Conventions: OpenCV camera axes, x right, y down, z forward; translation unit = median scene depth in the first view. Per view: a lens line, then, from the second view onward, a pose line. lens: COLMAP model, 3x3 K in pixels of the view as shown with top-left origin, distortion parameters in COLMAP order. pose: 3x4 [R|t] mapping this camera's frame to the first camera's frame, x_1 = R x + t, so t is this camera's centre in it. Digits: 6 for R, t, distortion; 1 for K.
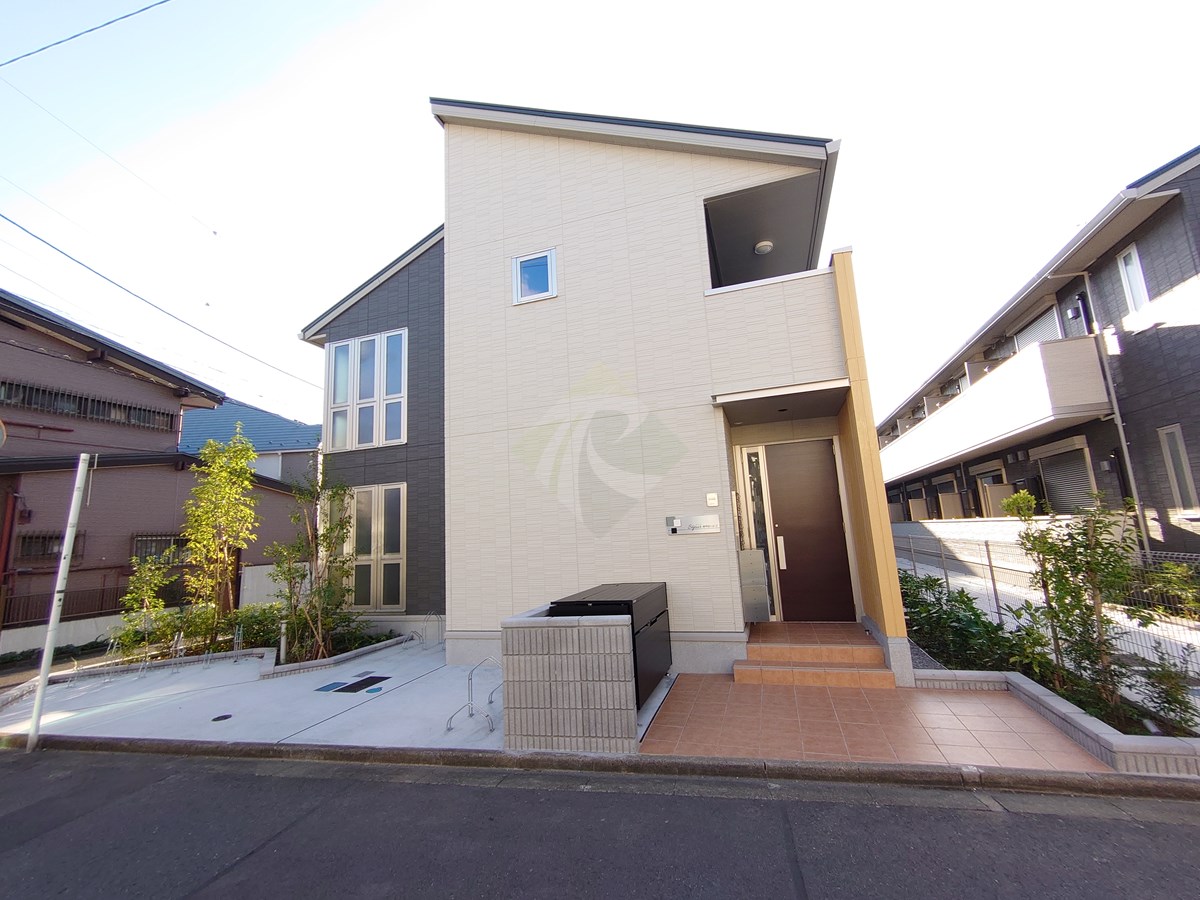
lens RADIAL K [[513.0, 0, 598.7], [0, 513.0, 455.9], [0, 0, 1]] dist [0.002105, -0.001908]
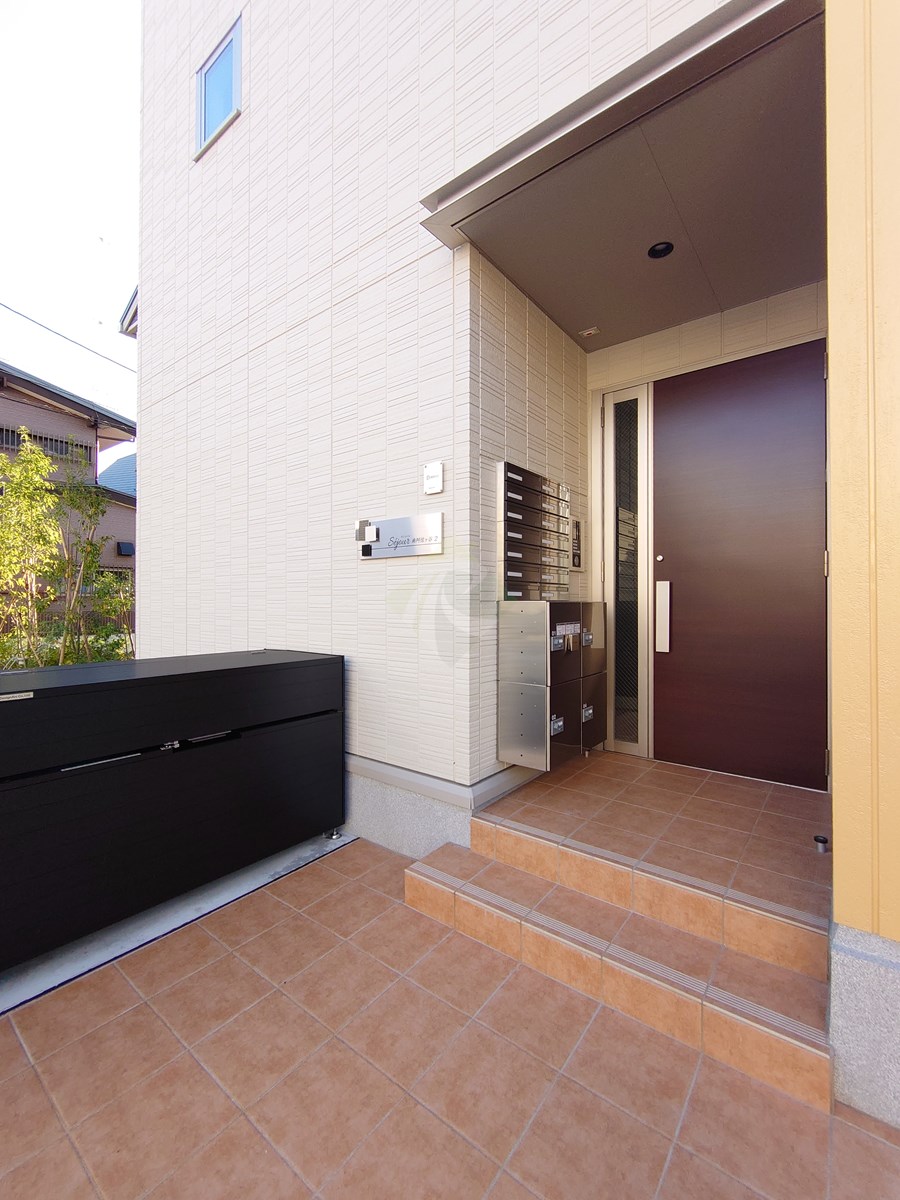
lens RADIAL K [[513.0, 0, 446.1], [0, 513.0, 601.5], [0, 0, 1]] dist [0.002105, -0.001908]
pose [[0.940044, 0.056826, -0.336286, 0.374724], [-0.001734, 0.986805, 0.161902, 0.115698], [0.341049, -0.151612, 0.927739, 0.583774]]
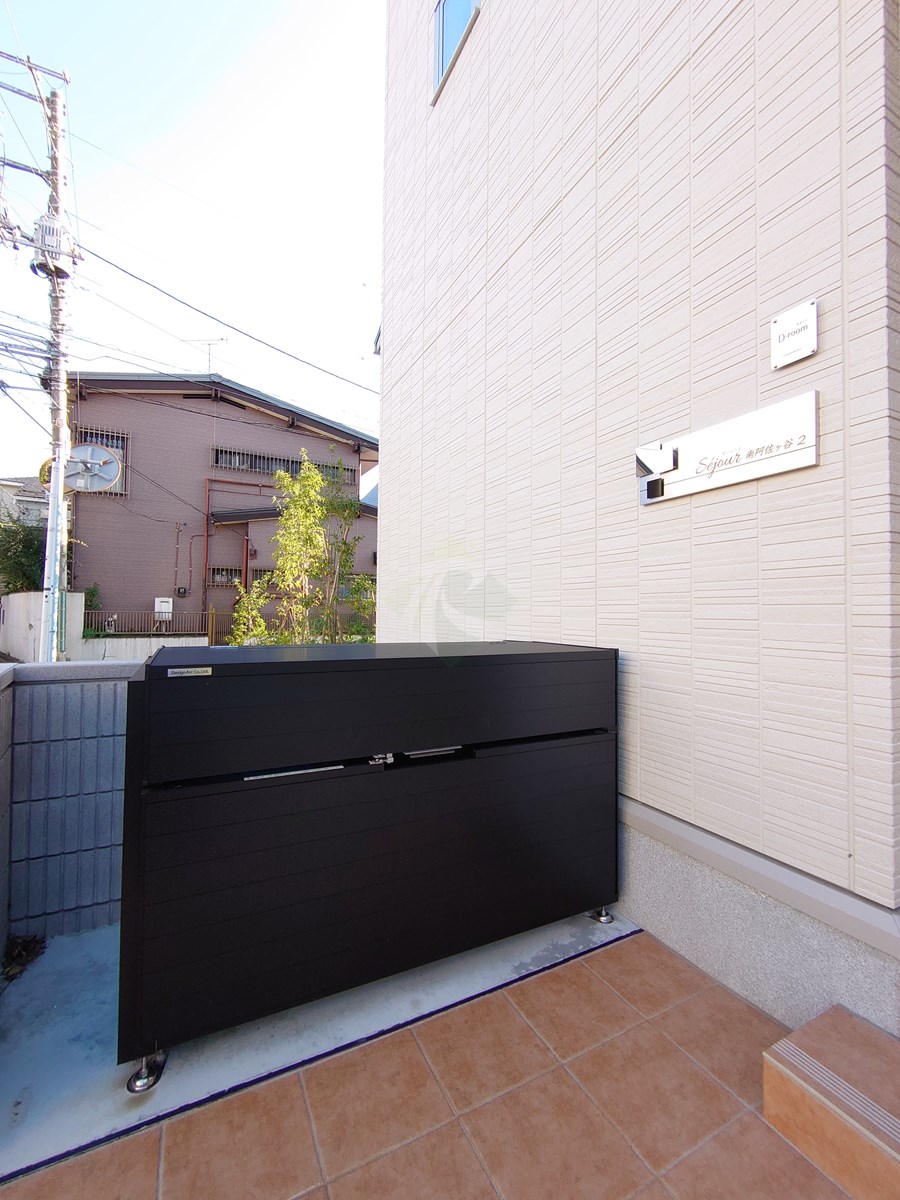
lens RADIAL K [[513.0, 0, 446.4], [0, 513.0, 599.1], [0, 0, 1]] dist [0.002105, -0.001908]
pose [[0.706938, 0.044798, -0.705855, 0.277405], [0.060263, 0.990548, 0.123221, 0.165622], [0.704703, -0.129646, 0.697557, 0.690525]]
